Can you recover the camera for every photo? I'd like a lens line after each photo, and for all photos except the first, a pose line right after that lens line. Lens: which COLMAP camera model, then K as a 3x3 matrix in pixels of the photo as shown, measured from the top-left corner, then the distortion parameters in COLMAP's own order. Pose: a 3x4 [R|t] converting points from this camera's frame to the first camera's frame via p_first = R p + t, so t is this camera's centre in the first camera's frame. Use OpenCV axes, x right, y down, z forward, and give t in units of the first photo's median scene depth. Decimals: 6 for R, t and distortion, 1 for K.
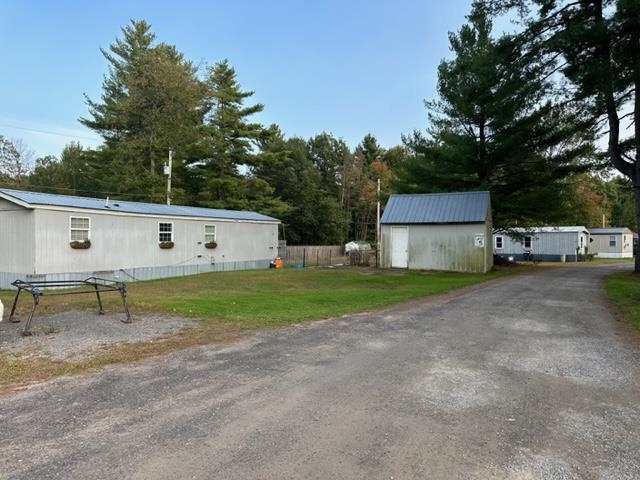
lens RADIAL K [[448.2, 0, 320.0], [0, 448.2, 240.0], [0, 0, 1]] dist [0.050409, -0.063029]
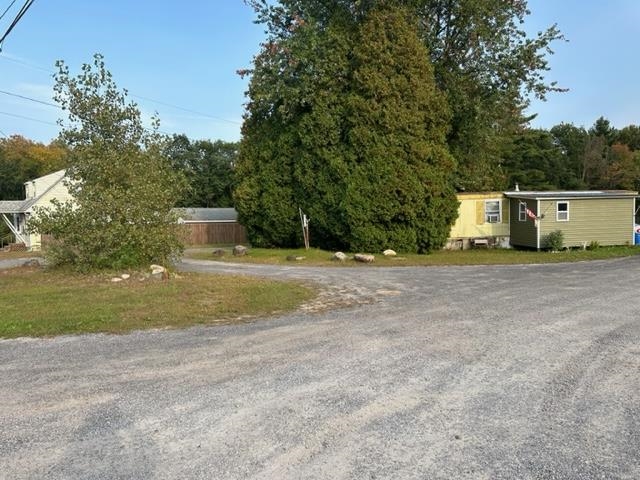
lens RADIAL K [[448.3, 0, 320.1], [0, 448.3, 236.8], [0, 0, 1]] dist [0.095660, -0.167363]
pose [[0.939086, -0.004078, -0.343657, -0.311007], [0.019814, 0.998909, 0.042292, -0.006061], [0.343110, -0.046525, 0.938142, -0.571385]]
